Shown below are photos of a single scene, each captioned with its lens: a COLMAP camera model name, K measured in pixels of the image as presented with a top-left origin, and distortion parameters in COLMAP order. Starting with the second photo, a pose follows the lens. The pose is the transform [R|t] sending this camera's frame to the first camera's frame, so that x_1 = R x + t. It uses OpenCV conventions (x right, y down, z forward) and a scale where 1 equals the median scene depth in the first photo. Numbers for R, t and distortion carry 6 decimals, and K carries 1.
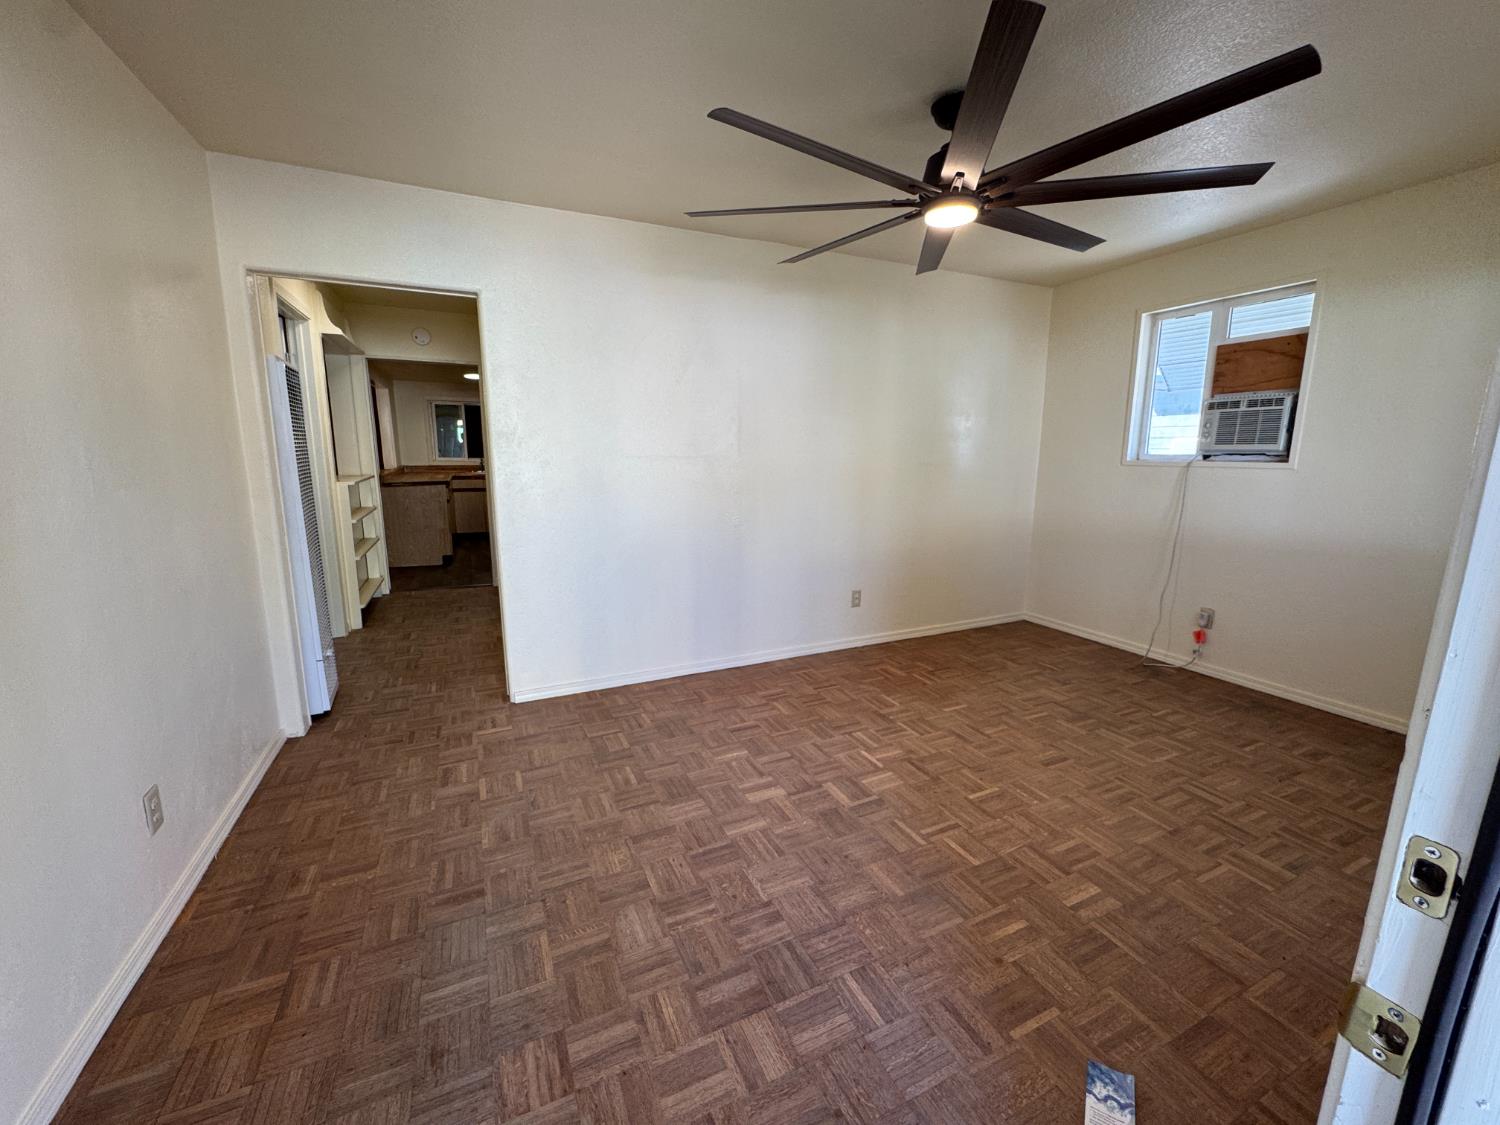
lens RADIAL K [[596.4, 0, 754.7], [0, 596.4, 560.4], [0, 0, 1]] dist [-0.002743, 0.000341]
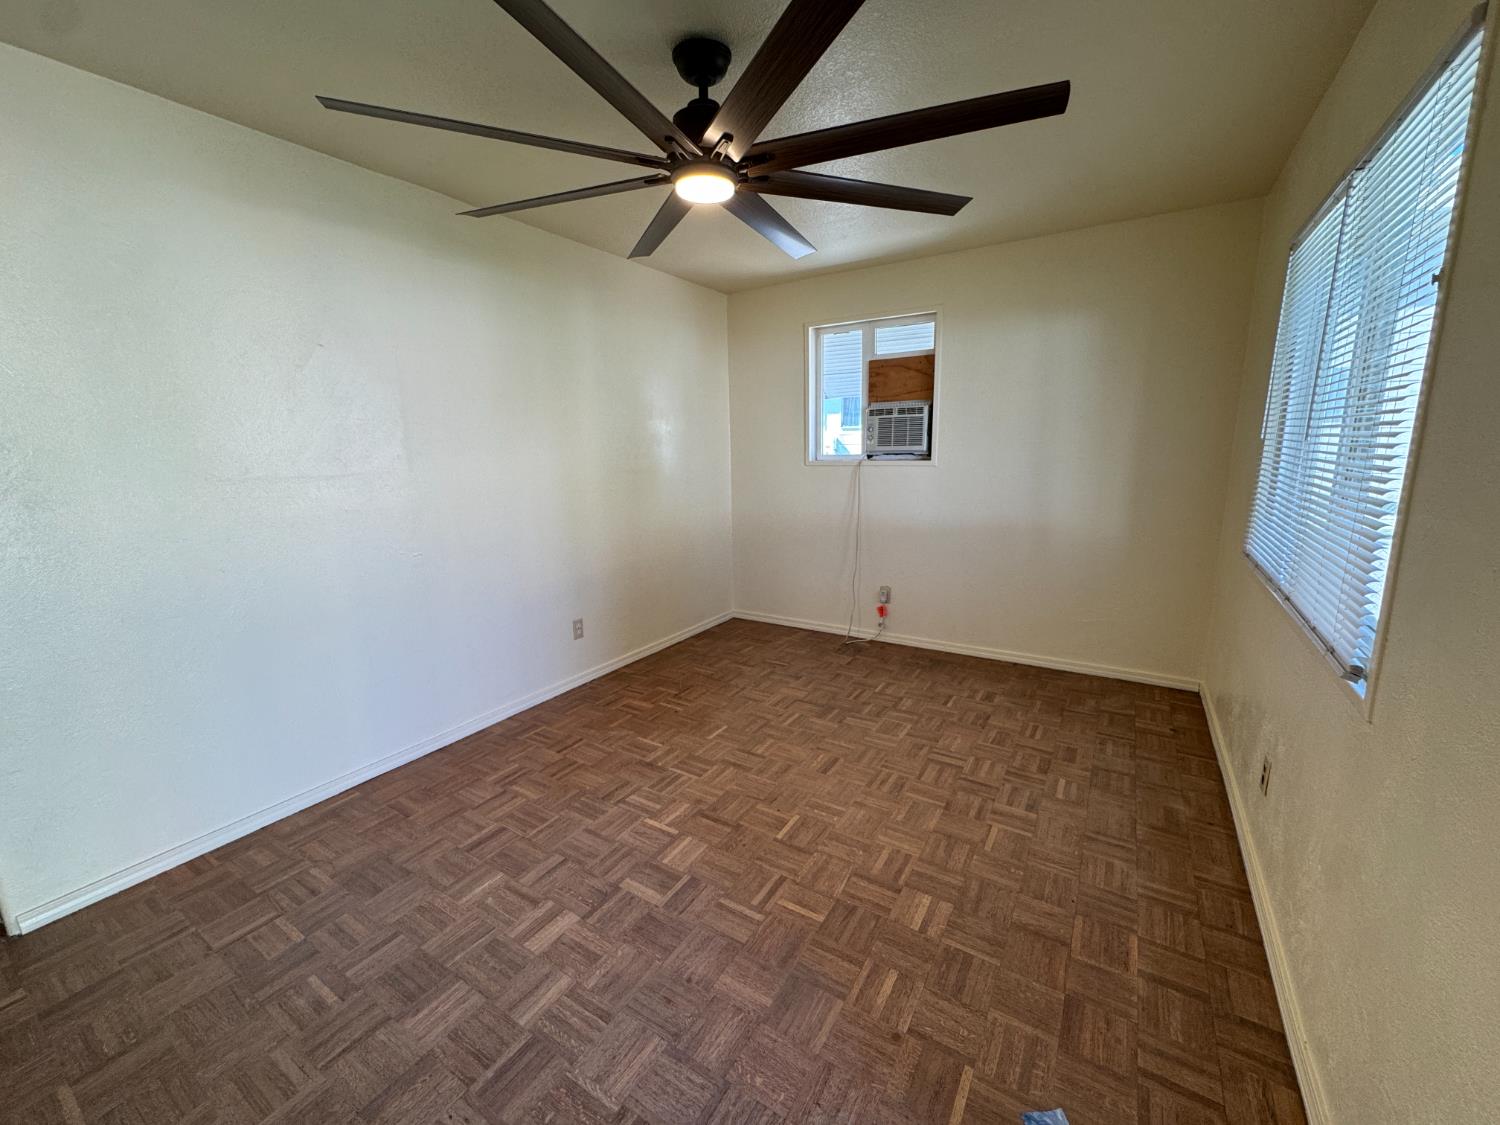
lens RADIAL K [[596.4, 0, 749.9], [0, 596.4, 561.0], [0, 0, 1]] dist [-0.002743, 0.000341]
pose [[0.843632, -0.116635, 0.524100, -0.090549], [0.114908, 0.992725, 0.035959, -0.053527], [-0.524481, 0.029887, 0.850897, 0.187498]]
